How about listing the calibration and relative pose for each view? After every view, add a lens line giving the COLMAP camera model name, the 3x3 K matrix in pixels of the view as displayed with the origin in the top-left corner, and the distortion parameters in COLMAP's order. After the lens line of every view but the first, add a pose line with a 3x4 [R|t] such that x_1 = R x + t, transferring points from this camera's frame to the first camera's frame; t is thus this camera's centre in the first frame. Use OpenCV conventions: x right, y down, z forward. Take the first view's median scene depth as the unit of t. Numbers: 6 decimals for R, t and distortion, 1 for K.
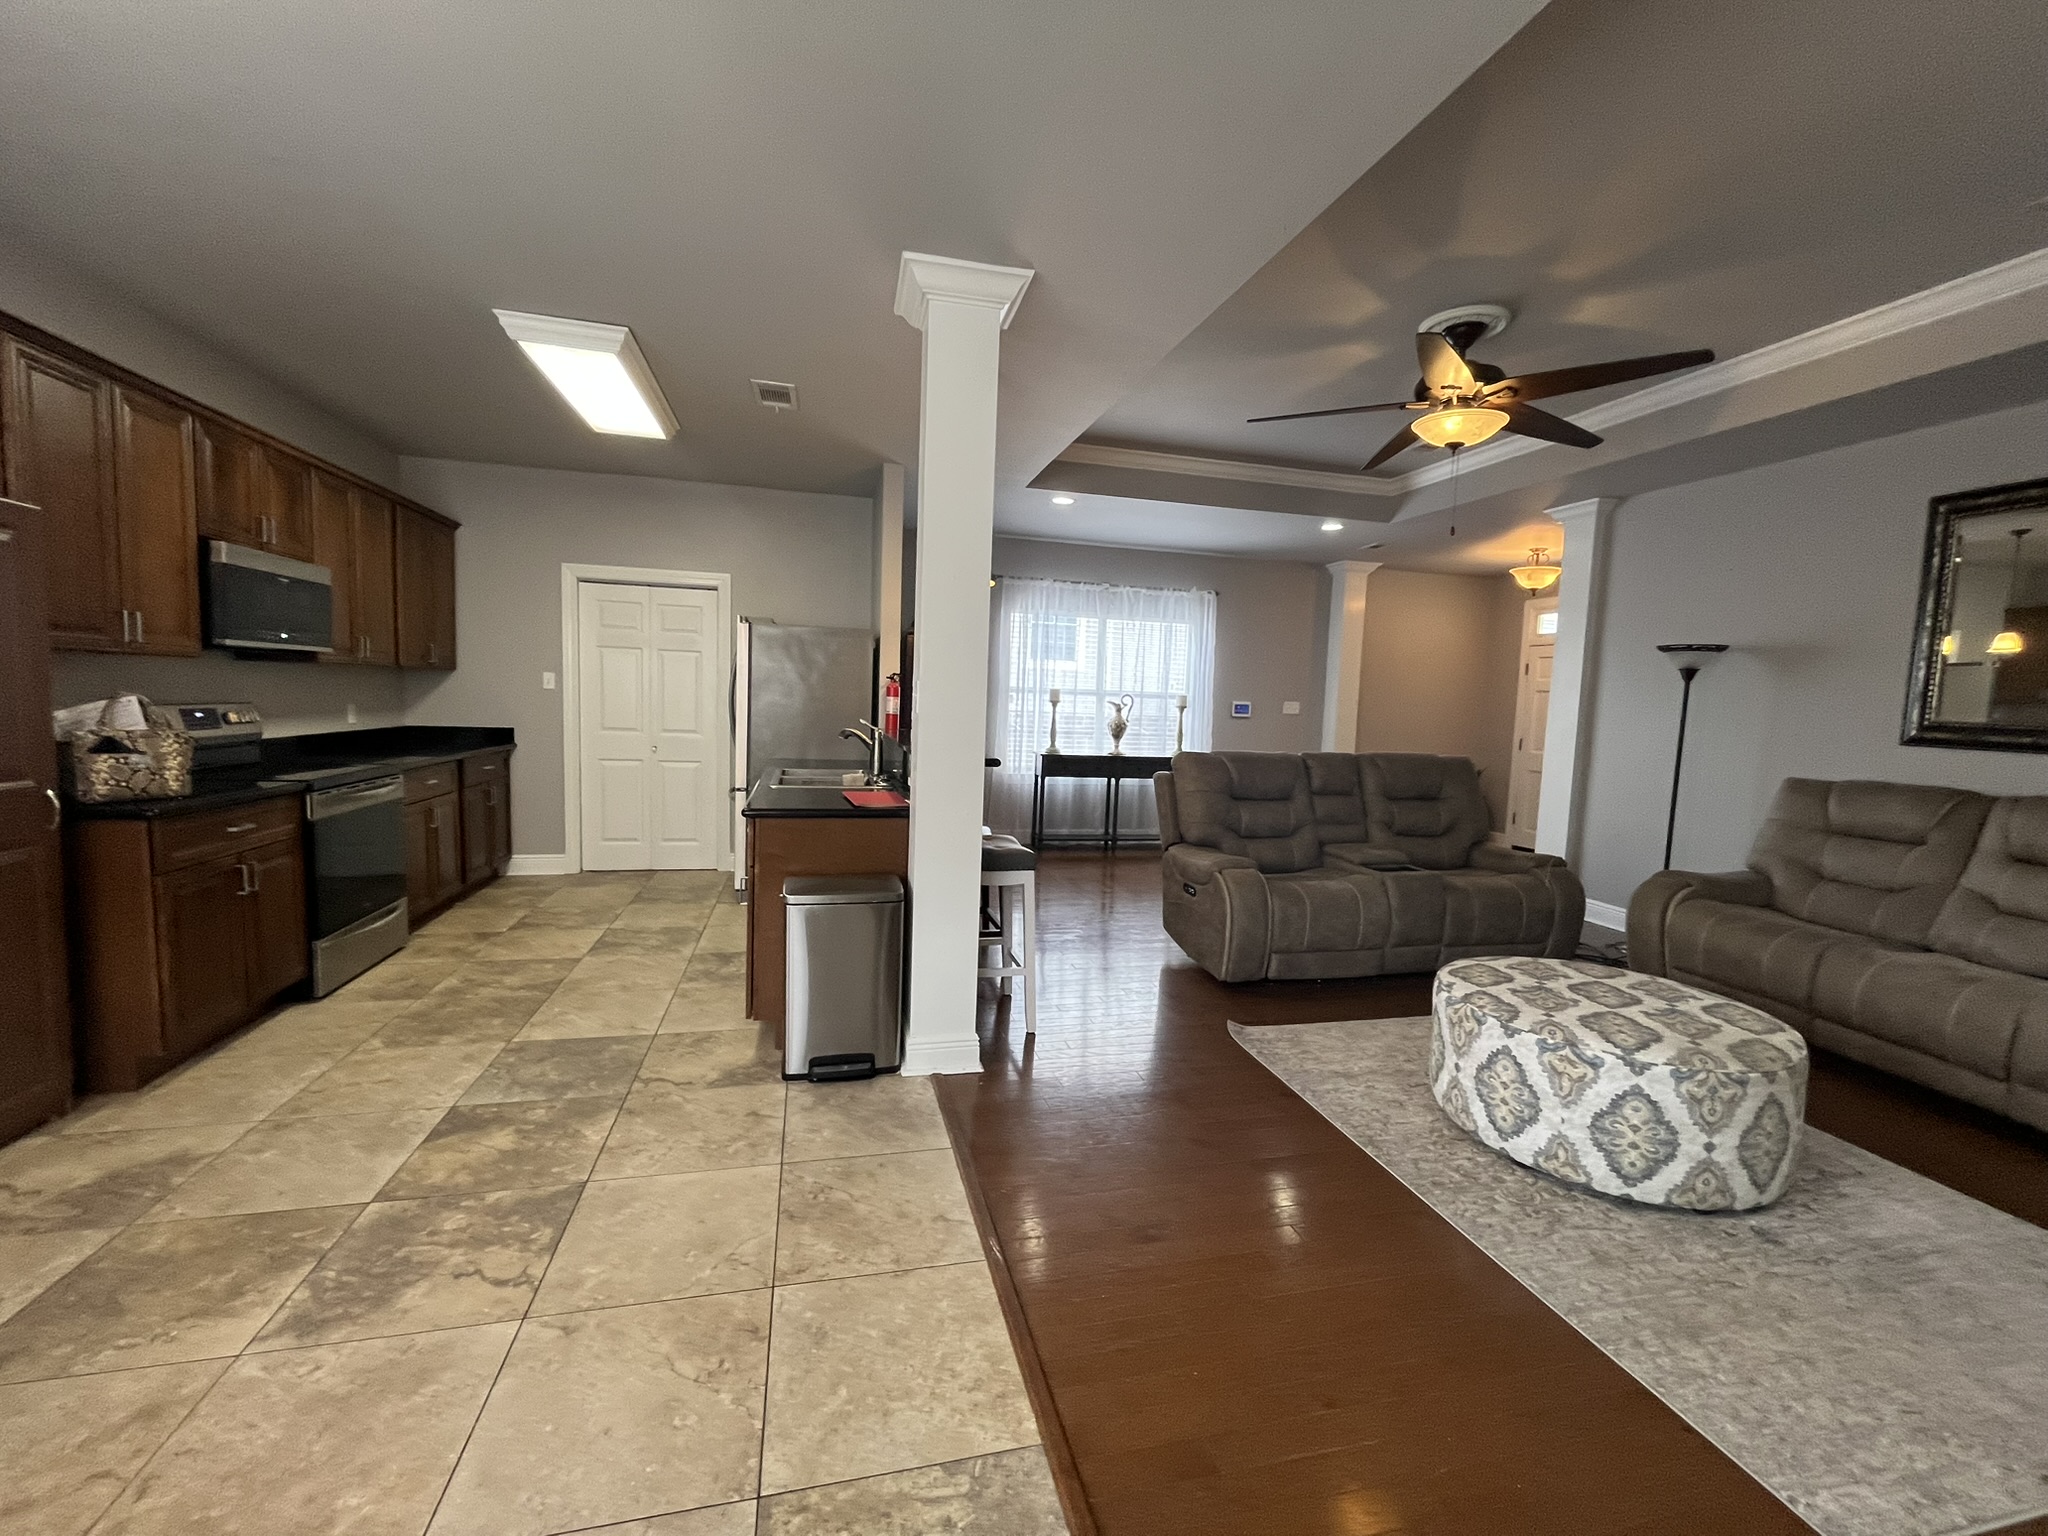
lens RADIAL K [[834.3, 0, 1023.7], [0, 834.3, 772.2], [0, 0, 1]] dist [-0.006303, 0.000585]
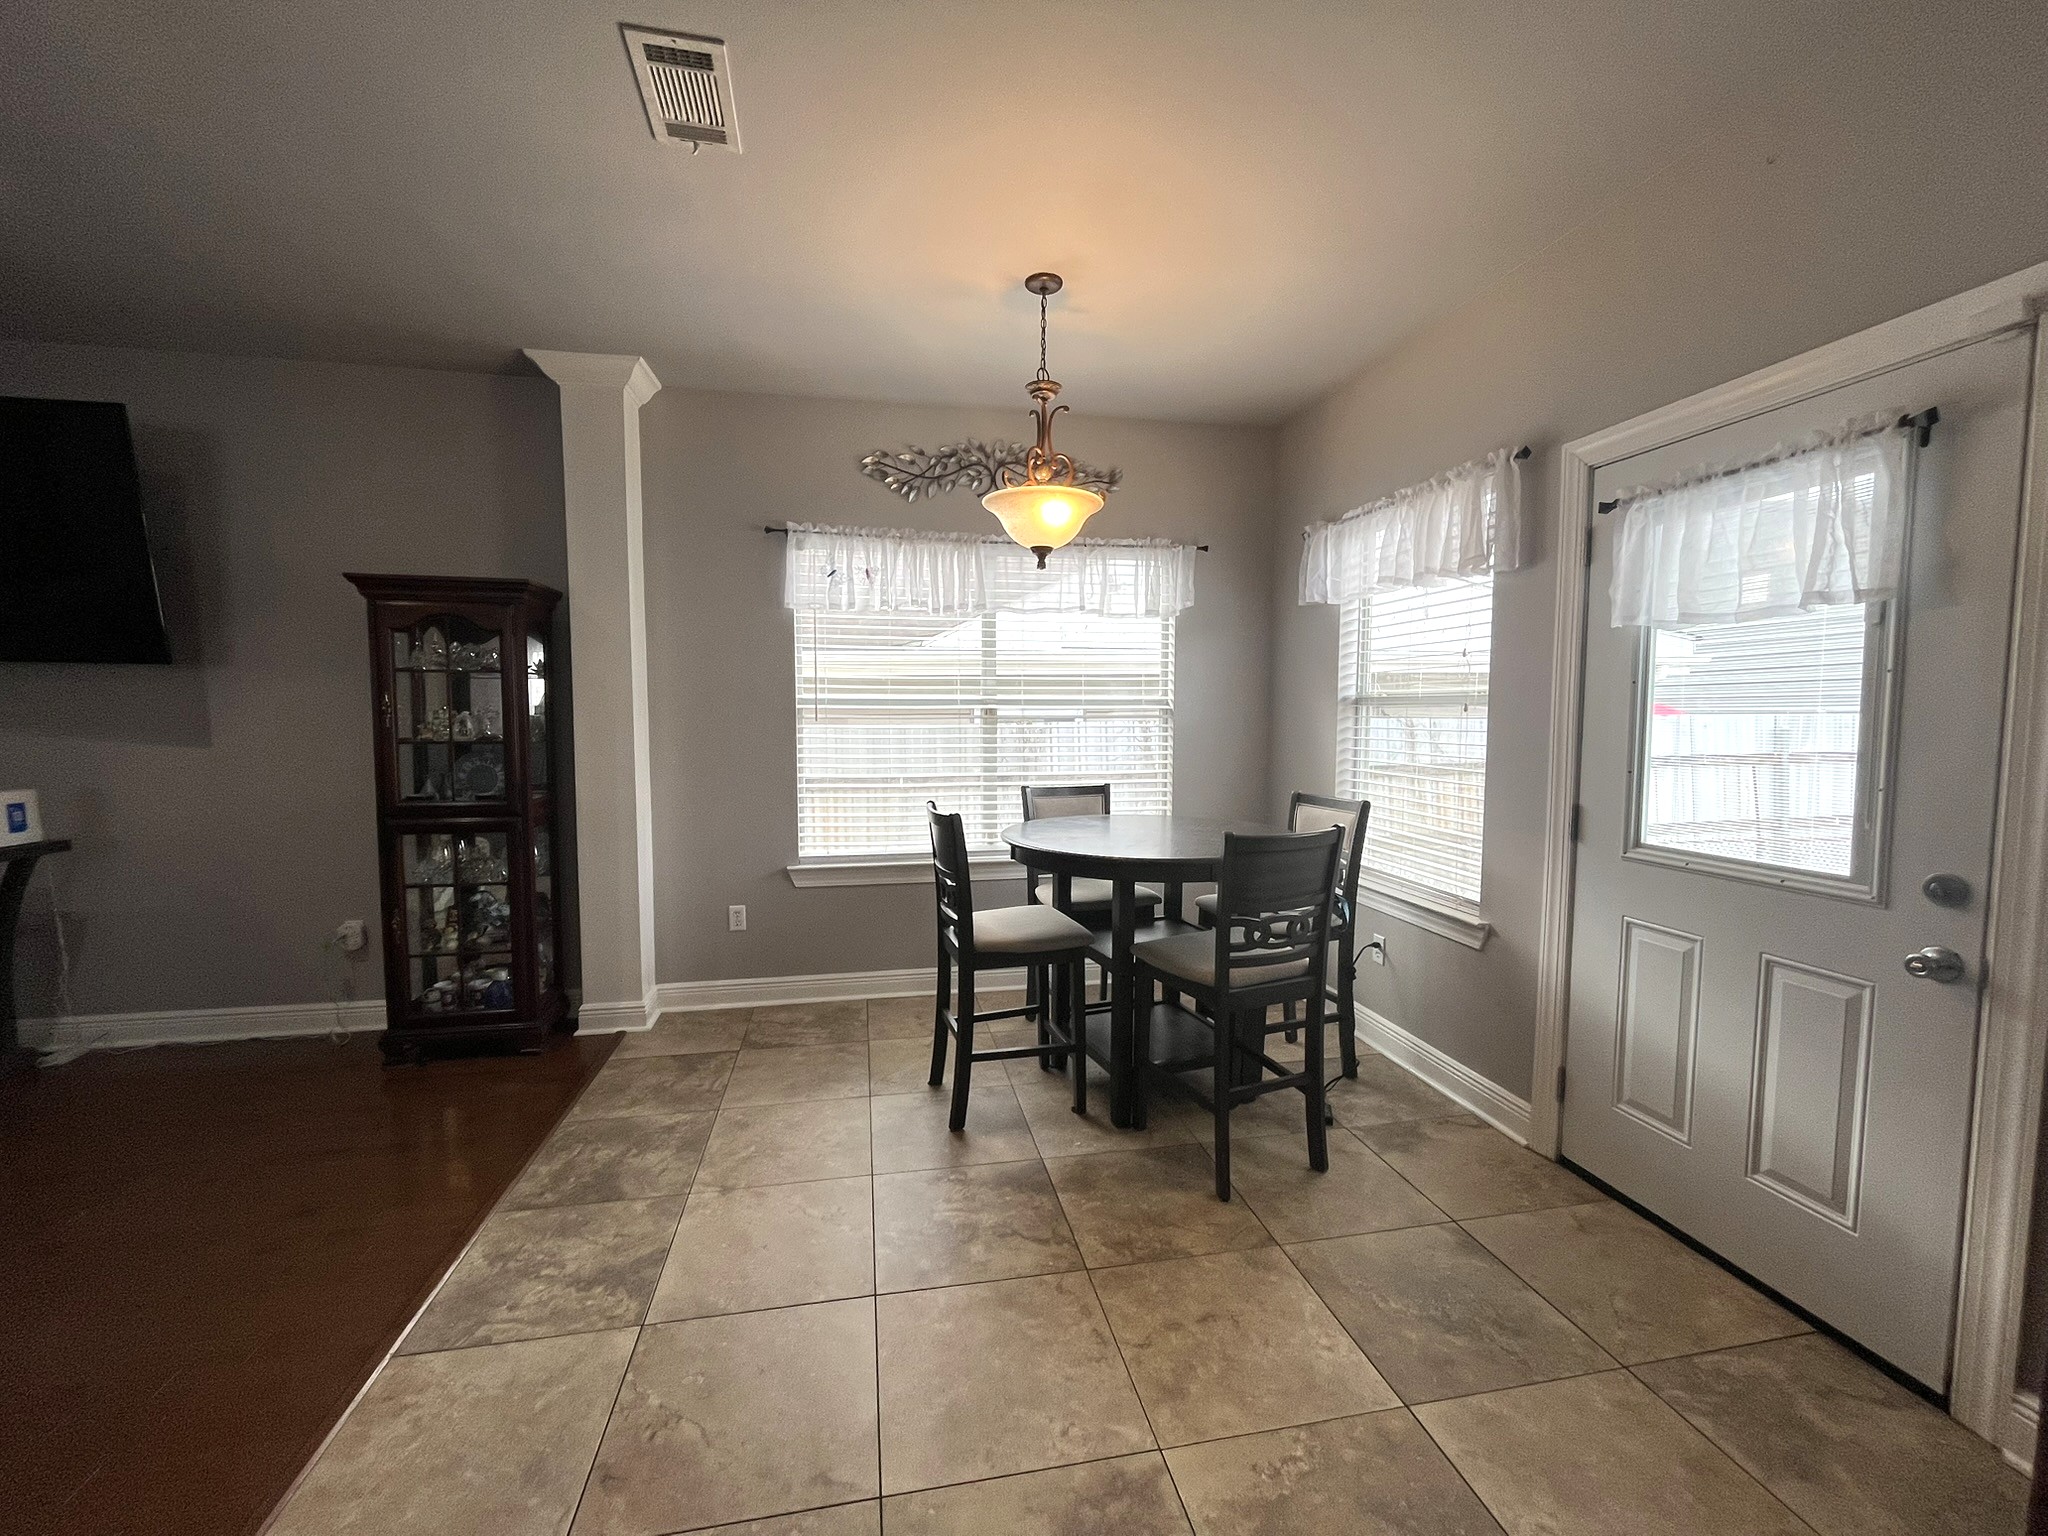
lens RADIAL K [[834.3, 0, 1023.7], [0, 834.3, 772.2], [0, 0, 1]] dist [-0.006303, 0.000585]
pose [[-0.997897, -0.042876, 0.048619, -0.381440], [-0.034445, 0.986087, 0.162623, -0.091880], [-0.054916, 0.160606, -0.985490, 0.853765]]
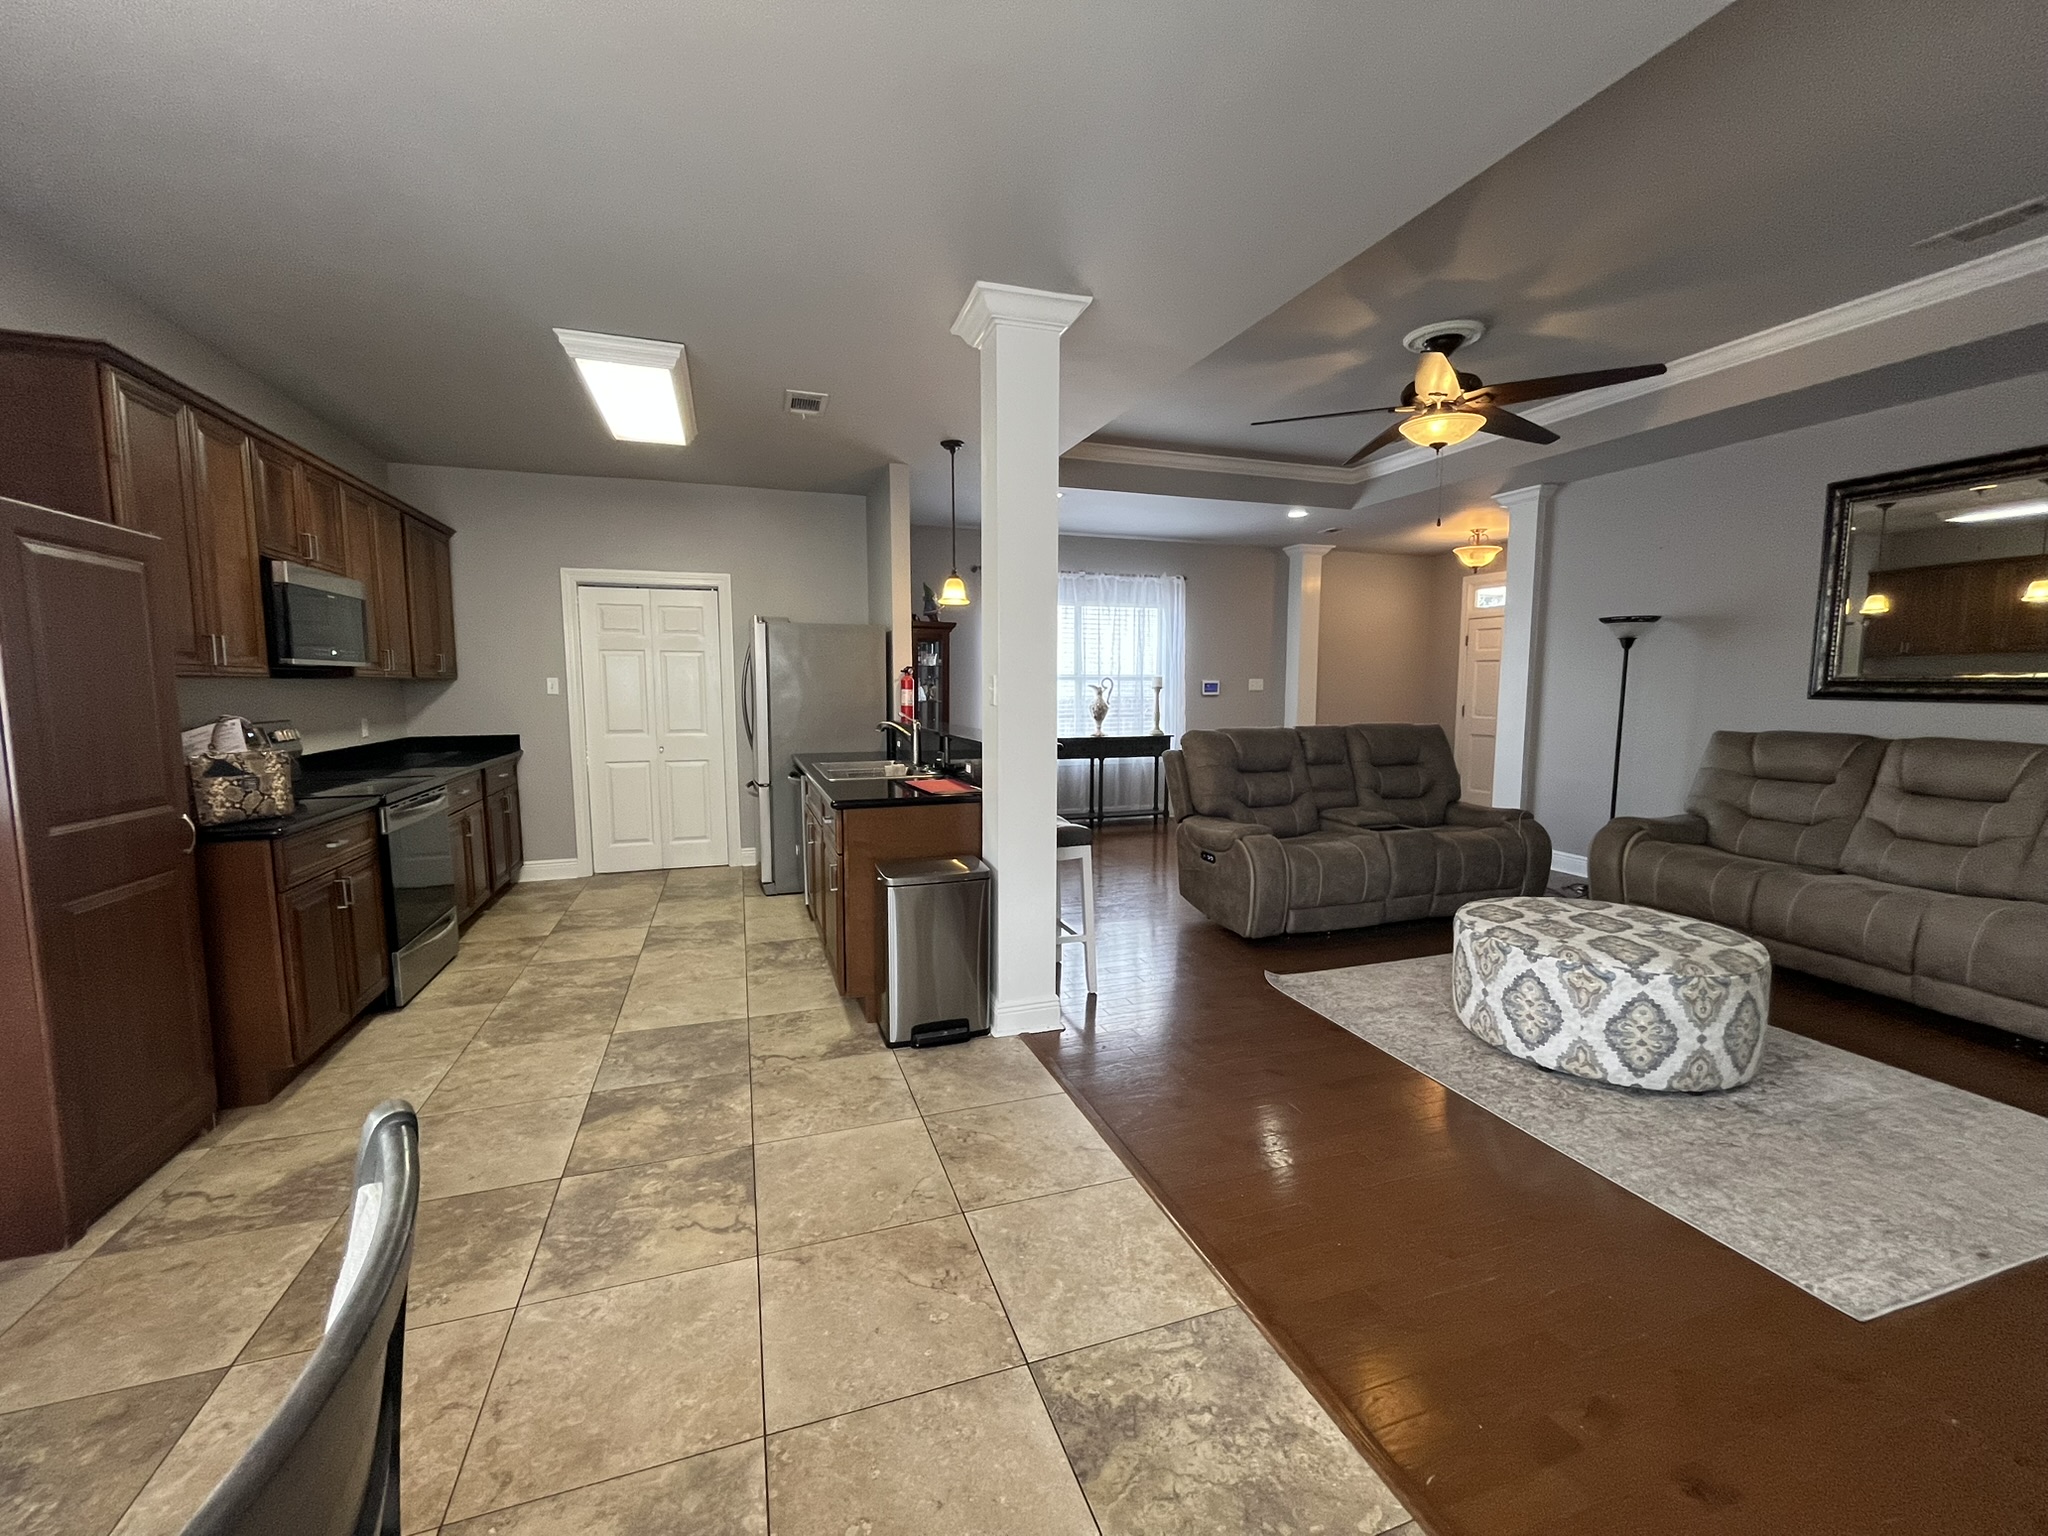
lens RADIAL K [[834.3, 0, 1023.7], [0, 834.3, 772.2], [0, 0, 1]] dist [-0.006303, 0.000585]
pose [[0.995528, -0.046035, 0.082493, -0.154771], [0.044406, 0.998783, 0.021475, -0.004564], [-0.083381, -0.017716, 0.996360, -0.075980]]
